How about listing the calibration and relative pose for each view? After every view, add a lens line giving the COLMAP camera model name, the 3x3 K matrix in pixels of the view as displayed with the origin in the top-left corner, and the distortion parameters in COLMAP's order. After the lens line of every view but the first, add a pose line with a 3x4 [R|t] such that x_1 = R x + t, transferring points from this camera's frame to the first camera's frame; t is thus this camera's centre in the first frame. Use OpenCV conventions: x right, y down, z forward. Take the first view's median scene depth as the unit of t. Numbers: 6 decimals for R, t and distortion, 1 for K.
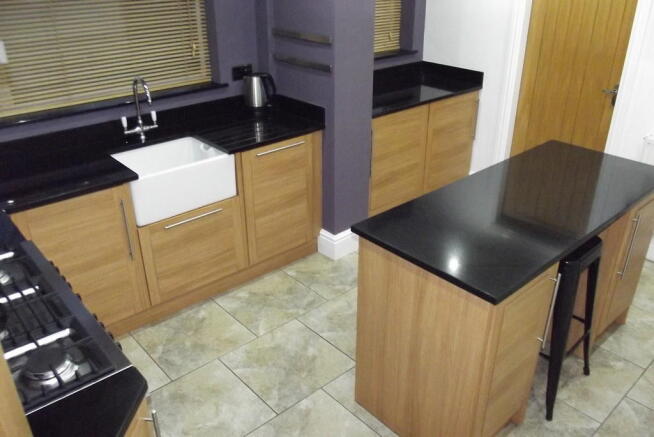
lens RADIAL K [[545.4, 0, 326.2], [0, 545.4, 220.2], [0, 0, 1]] dist [-0.047314, -0.002875]
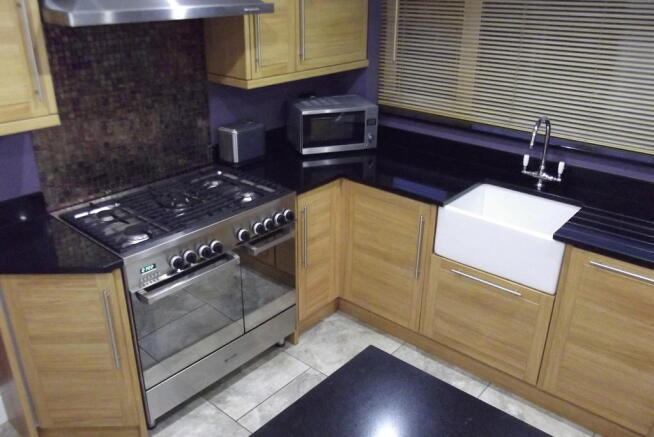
lens RADIAL K [[545.4, 0, 326.2], [0, 545.4, 220.2], [0, 0, 1]] dist [-0.047314, -0.002875]
pose [[0.122478, 0.402913, -0.907006, 0.436433], [-0.450938, 0.836699, 0.310788, -0.225695], [0.884112, 0.370939, 0.284166, 0.483337]]
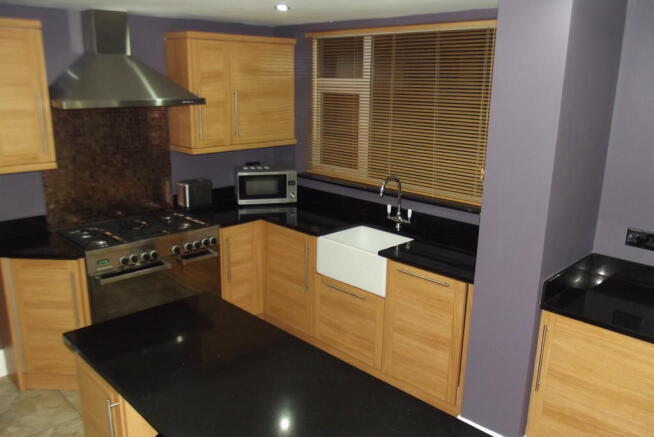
lens RADIAL K [[545.4, 0, 326.2], [0, 545.4, 220.2], [0, 0, 1]] dist [-0.047314, -0.002875]
pose [[0.047210, 0.254737, -0.965857, 0.819349], [-0.461011, 0.863351, 0.205168, -0.344062], [0.886138, 0.435585, 0.158196, 0.679779]]
